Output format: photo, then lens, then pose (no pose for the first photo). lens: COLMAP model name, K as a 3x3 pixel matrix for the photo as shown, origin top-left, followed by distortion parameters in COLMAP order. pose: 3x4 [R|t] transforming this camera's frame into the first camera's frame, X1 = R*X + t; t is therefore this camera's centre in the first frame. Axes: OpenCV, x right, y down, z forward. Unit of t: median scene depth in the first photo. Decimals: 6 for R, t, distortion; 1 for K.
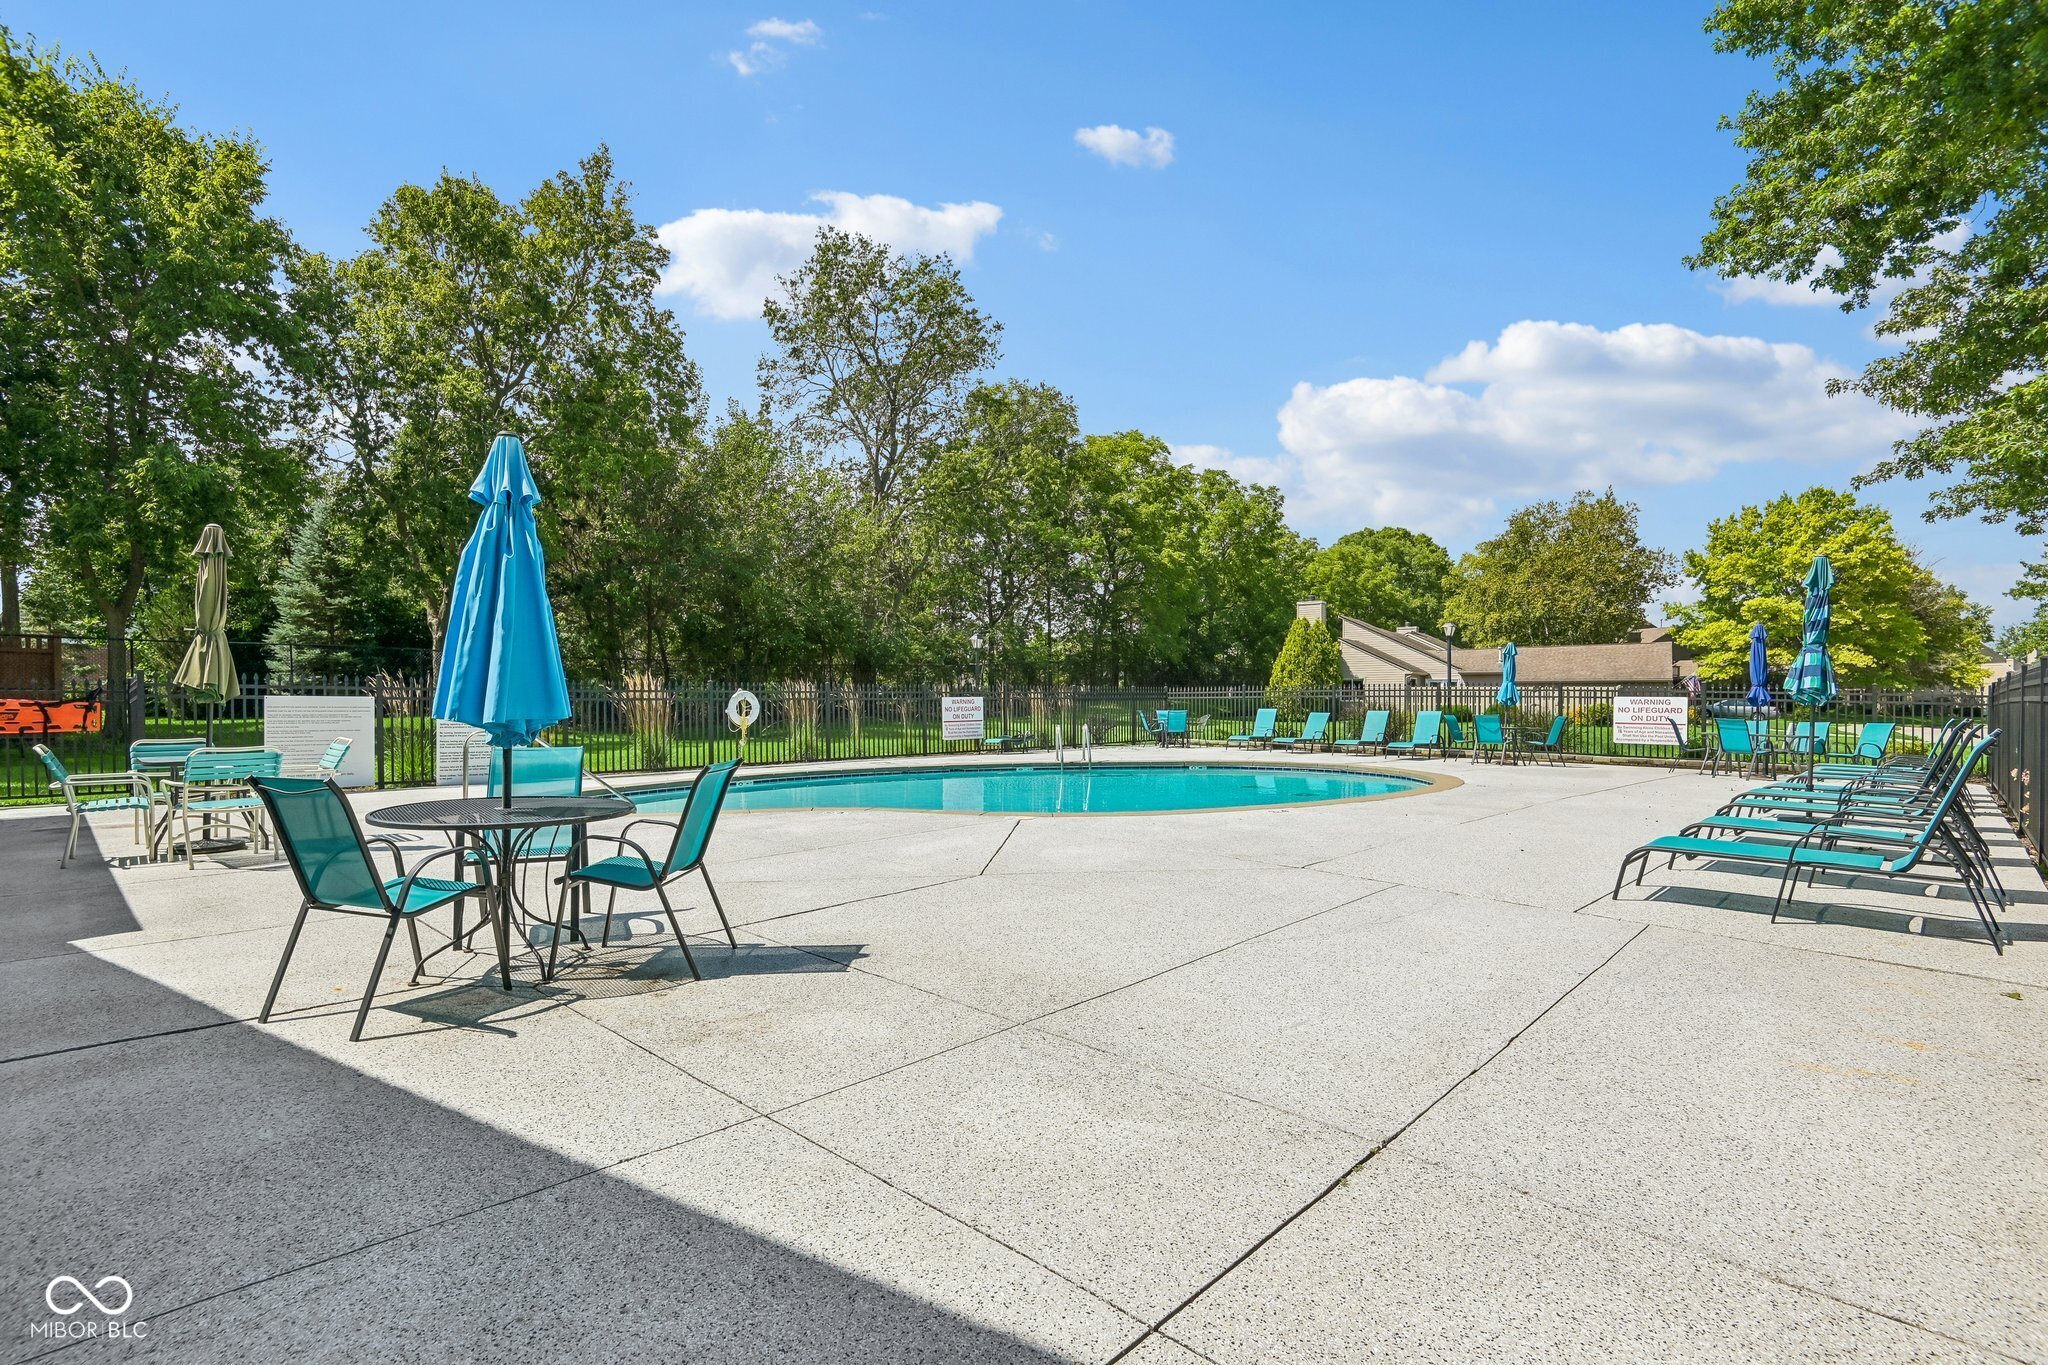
lens RADIAL K [[986.0, 0, 1013.7], [0, 986.0, 685.1], [0, 0, 1]] dist [-0.014618, -0.003899]
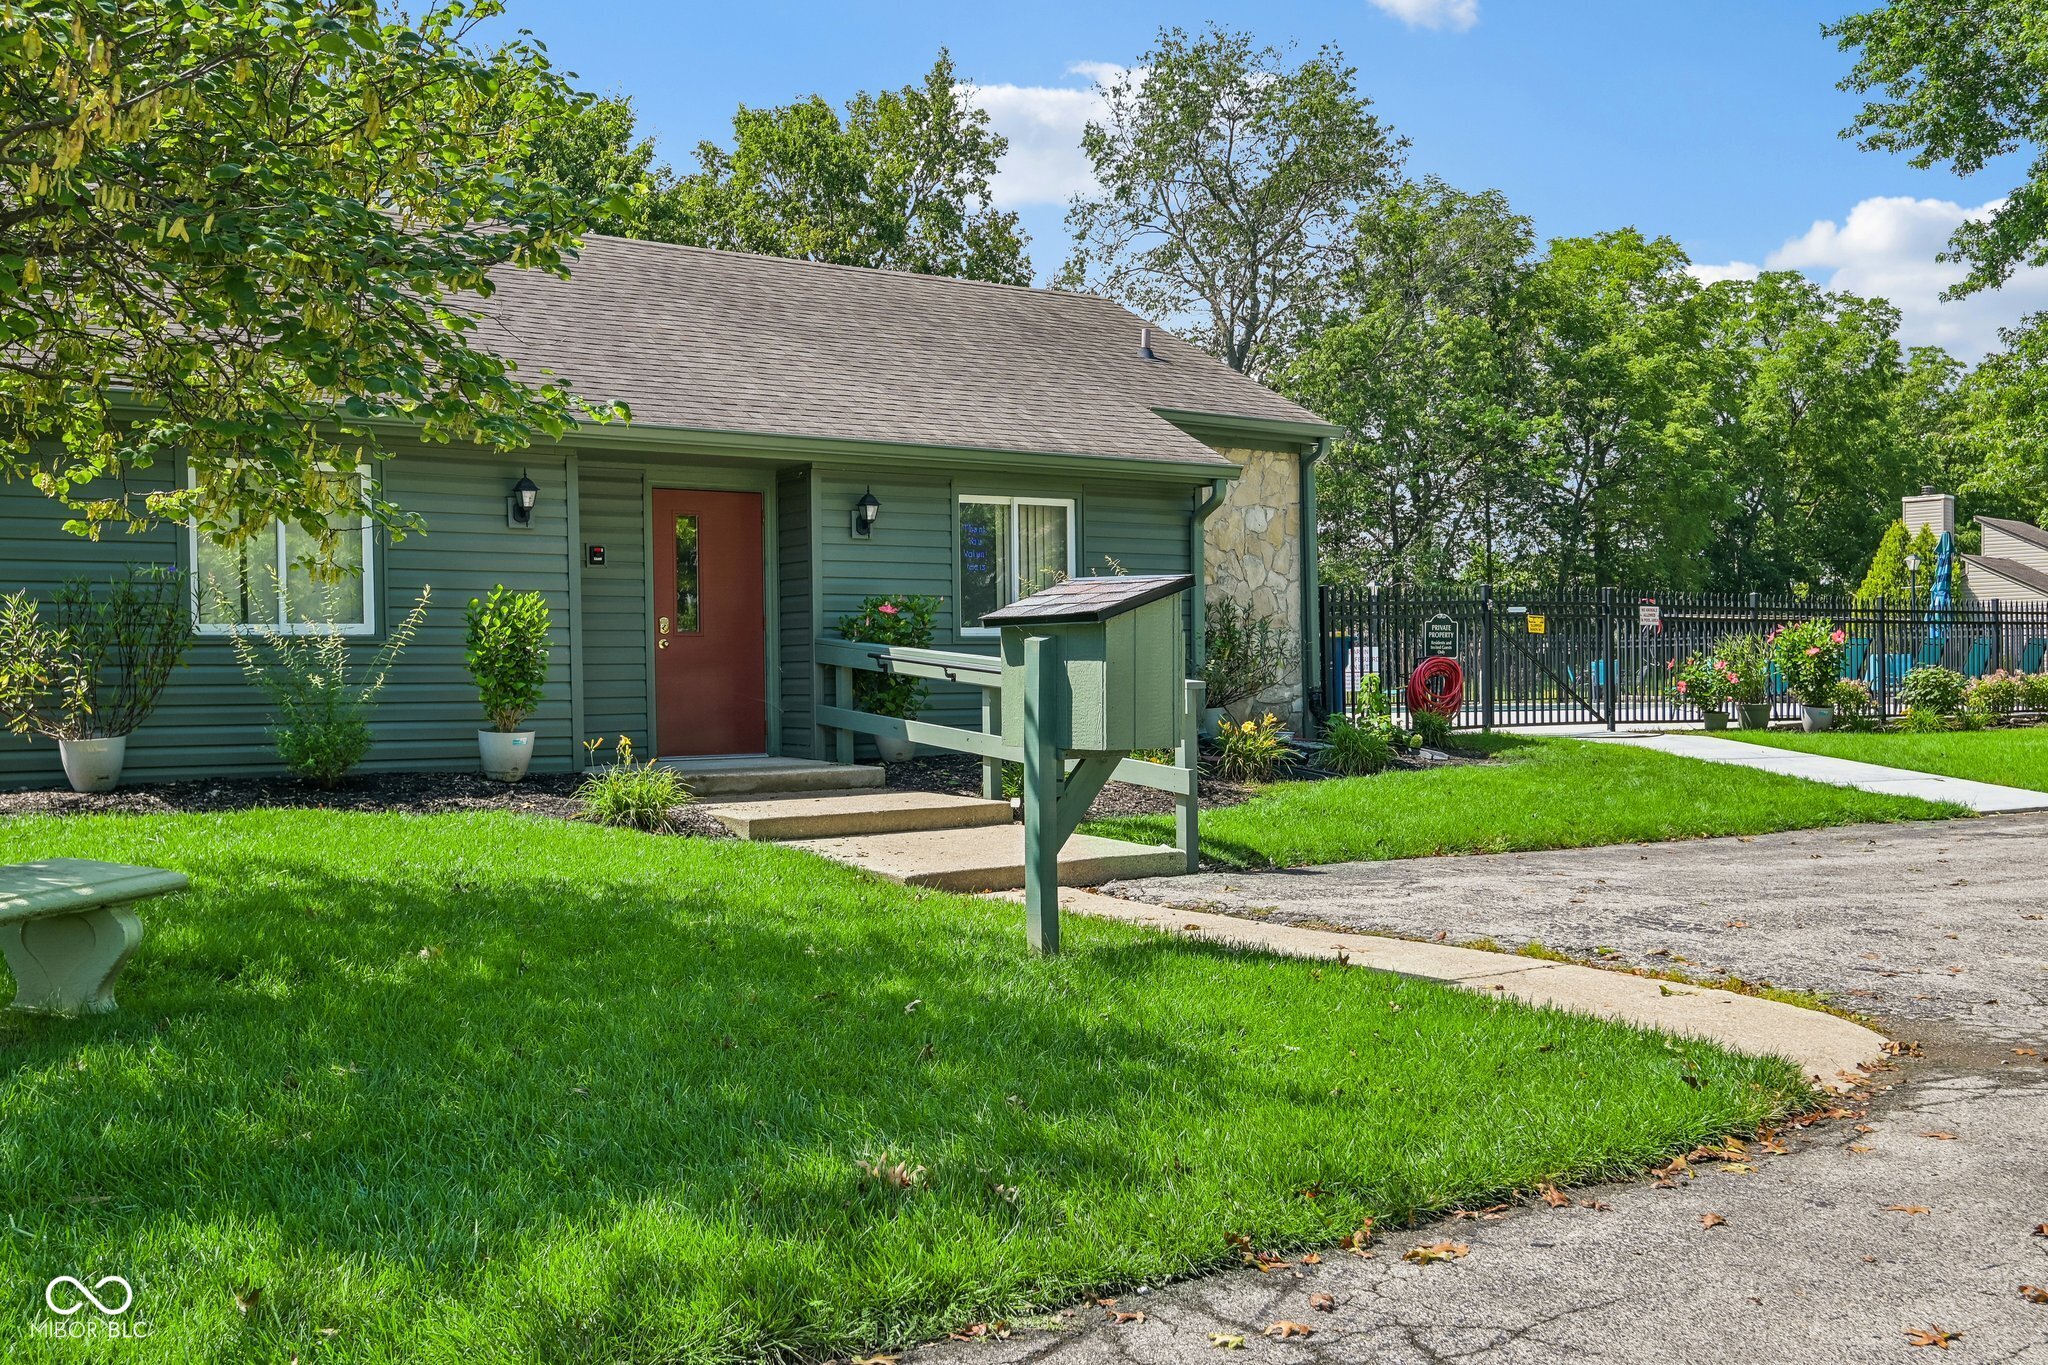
lens RADIAL K [[1937.4, 0, 1031.2], [0, 1937.4, 696.0], [0, 0, 1]] dist [0.098129, 0.000000]
pose [[0.978043, -0.007175, -0.208282, 0.009436], [0.013502, 0.999489, 0.028969, -0.003529], [0.207967, -0.031145, 0.977640, -0.350108]]
